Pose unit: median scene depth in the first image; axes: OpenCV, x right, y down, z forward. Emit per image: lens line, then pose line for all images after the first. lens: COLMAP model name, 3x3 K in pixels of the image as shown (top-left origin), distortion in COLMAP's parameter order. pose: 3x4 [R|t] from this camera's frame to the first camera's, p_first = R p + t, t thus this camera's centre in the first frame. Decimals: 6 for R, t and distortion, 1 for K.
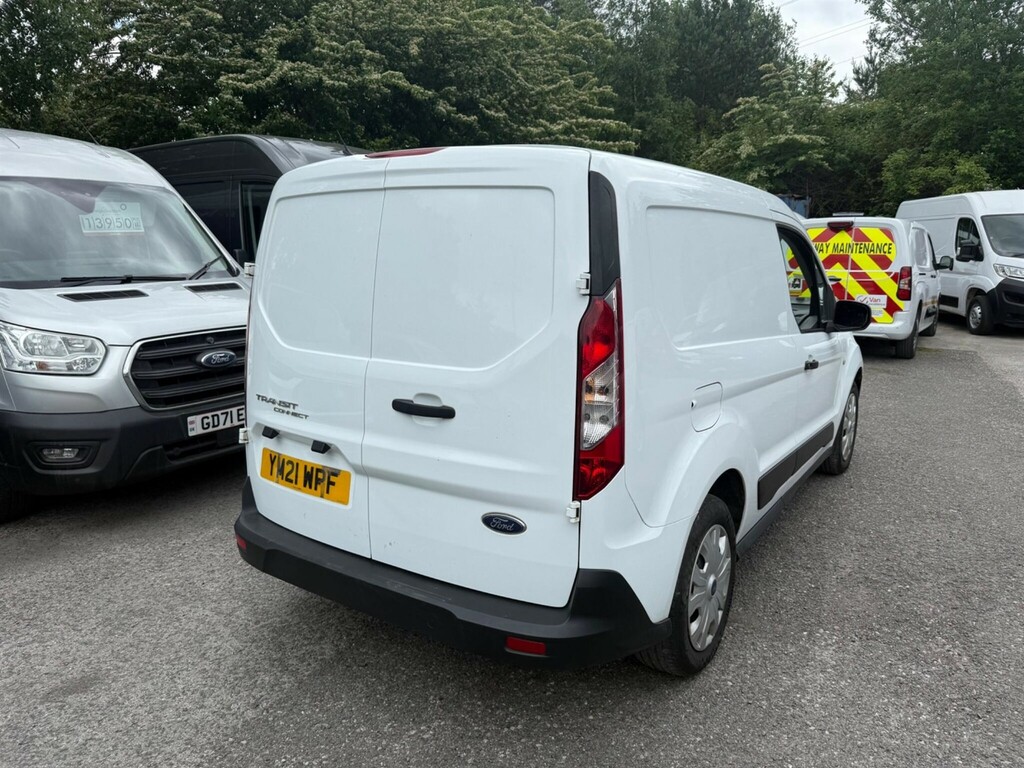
lens RADIAL K [[735.7, 0, 512.0], [0, 735.7, 384.0], [0, 0, 1]] dist [0.002213, -0.007668]
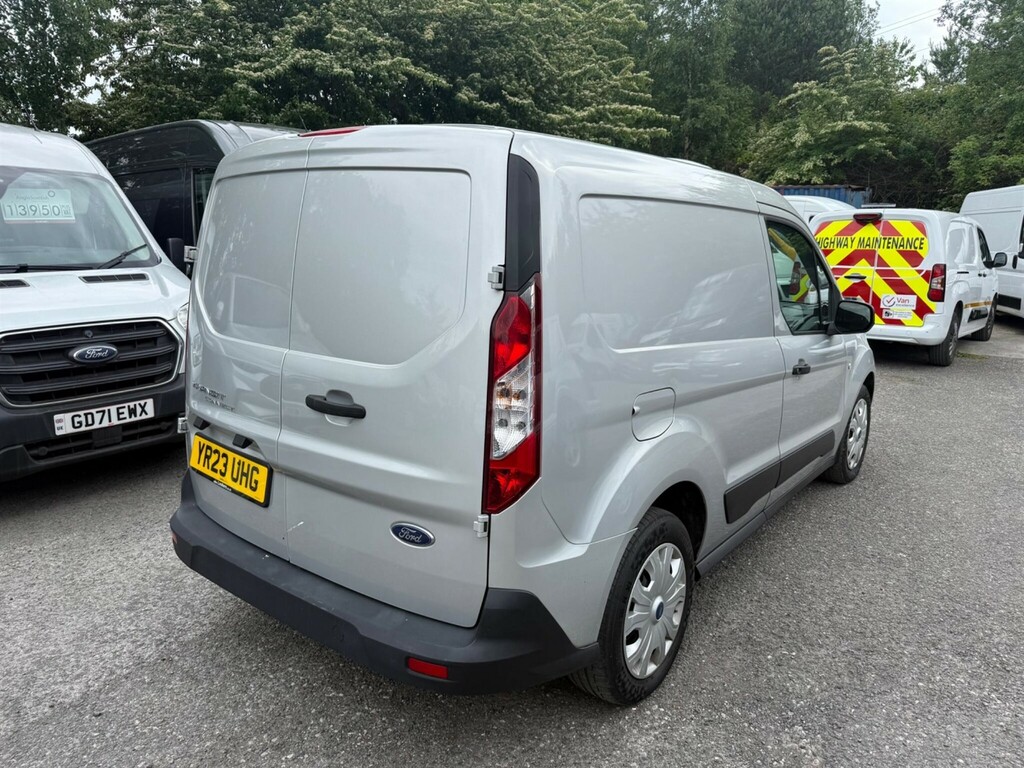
lens RADIAL K [[732.0, 0, 512.0], [0, 732.0, 384.0], [0, 0, 1]] dist [-0.008353, 0.005519]
pose [[0.994487, 0.027767, -0.101121, 0.107750], [-0.026597, 0.999563, 0.012896, -0.010292], [0.101435, -0.010135, 0.994791, 0.056457]]
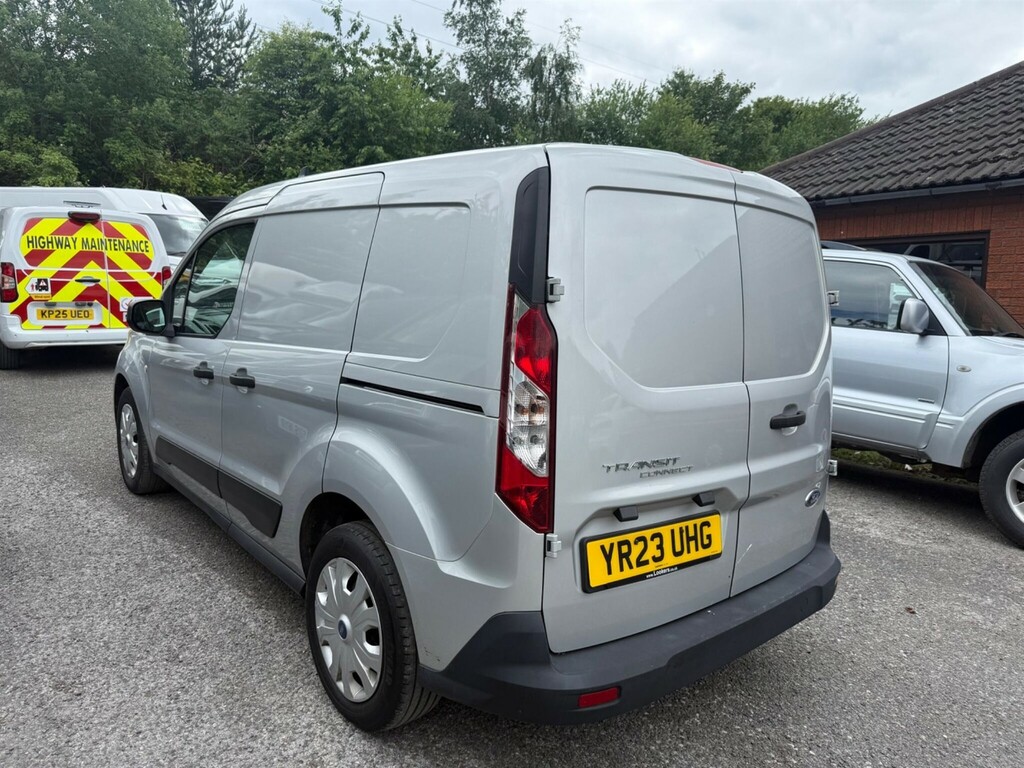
lens RADIAL K [[735.3, 0, 503.6], [0, 735.3, 390.3], [0, 0, 1]] dist [0.002976, -0.009231]
pose [[0.311451, -0.150286, 0.938303, -0.238977], [0.130711, 0.984804, 0.114347, -0.051549], [-0.941229, 0.087032, 0.326363, 0.282136]]
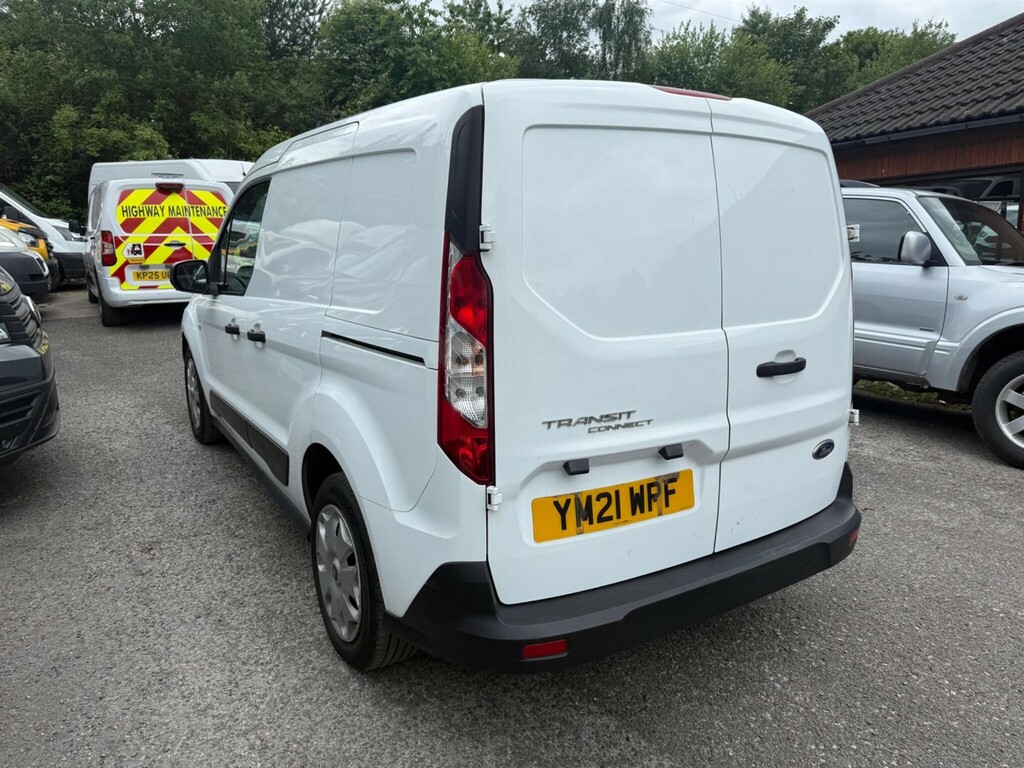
lens RADIAL K [[735.7, 0, 512.0], [0, 735.7, 384.0], [0, 0, 1]] dist [0.002213, -0.007668]
pose [[0.404686, -0.201090, 0.892072, -0.279536], [0.160805, 0.975970, 0.147054, -0.035917], [-0.900206, 0.083939, 0.427298, 0.218391]]
